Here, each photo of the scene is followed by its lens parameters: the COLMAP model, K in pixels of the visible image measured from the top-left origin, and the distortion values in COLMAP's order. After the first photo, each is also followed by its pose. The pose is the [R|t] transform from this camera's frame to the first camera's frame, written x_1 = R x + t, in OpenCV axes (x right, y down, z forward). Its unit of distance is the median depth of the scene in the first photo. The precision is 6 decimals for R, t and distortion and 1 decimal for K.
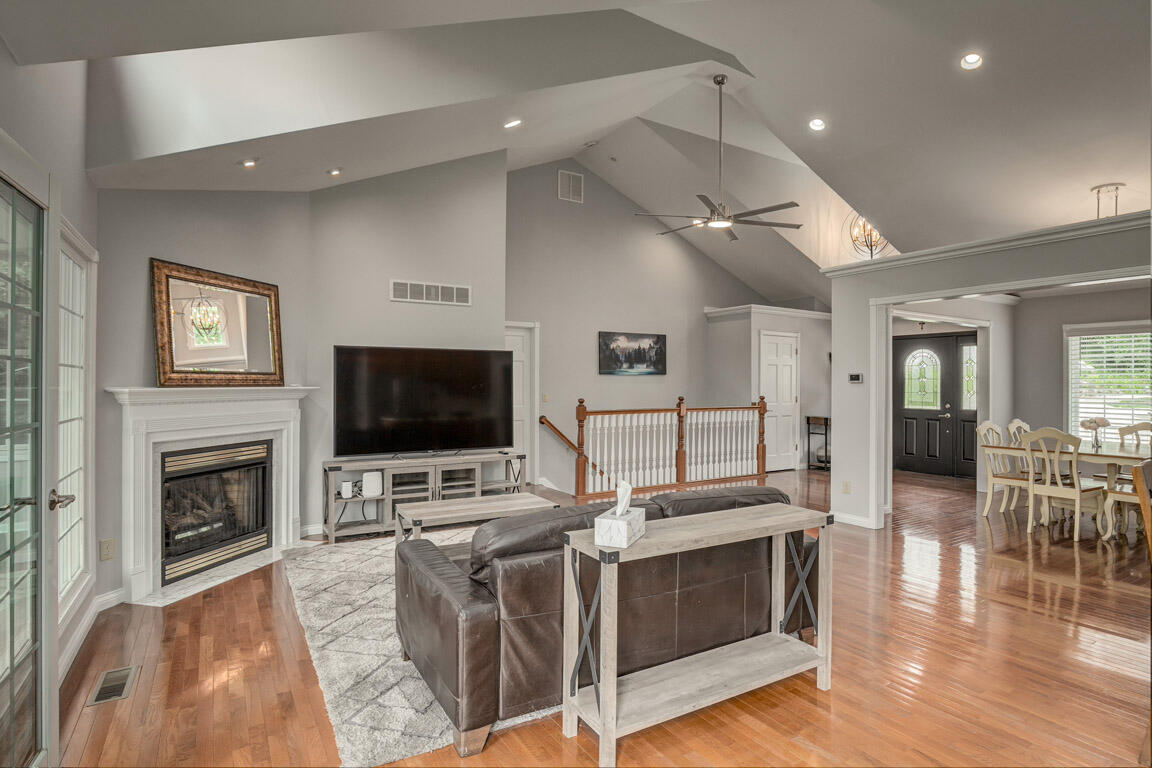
lens RADIAL K [[600.2, 0, 585.2], [0, 600.2, 379.9], [0, 0, 1]] dist [-0.010346, 0.001755]
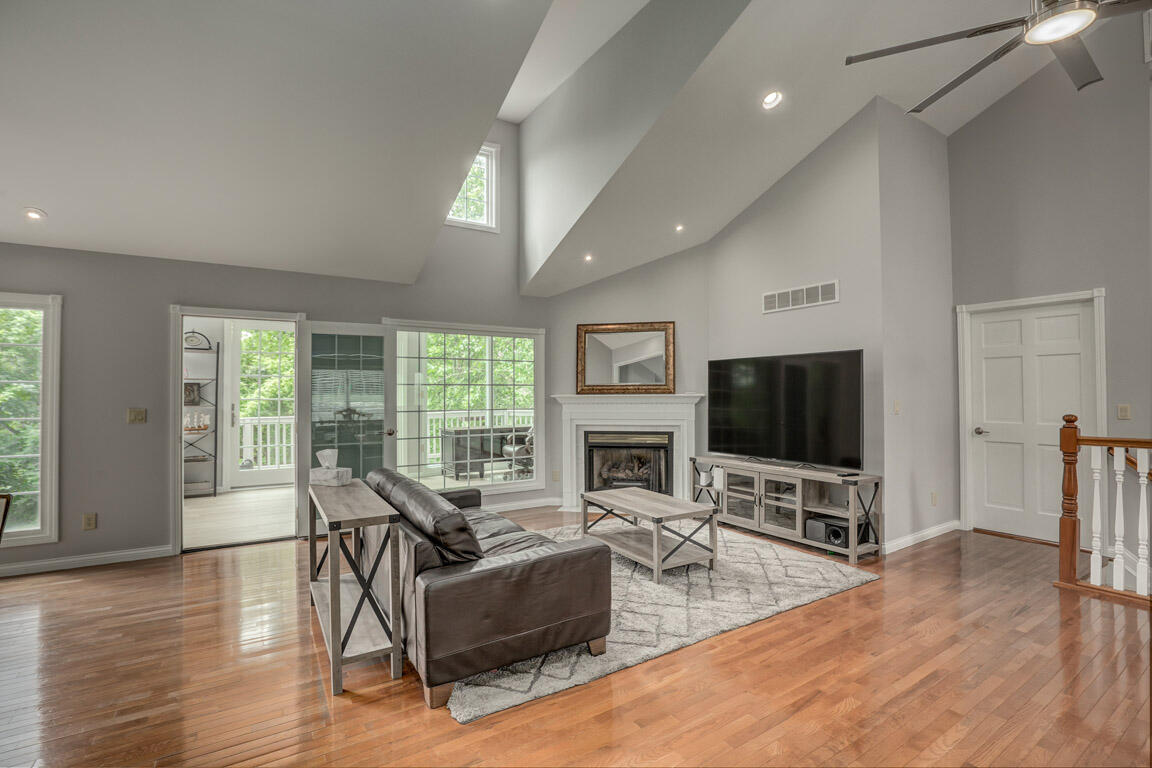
lens RADIAL K [[528.0, 0, 586.3], [0, 528.0, 379.6], [0, 0, 1]] dist [-0.020874, 0.001035]
pose [[0.024892, -0.025218, -0.999372, 0.827962], [0.013120, 0.999604, -0.024897, 0.006103], [0.999604, -0.012492, 0.025213, 0.901360]]
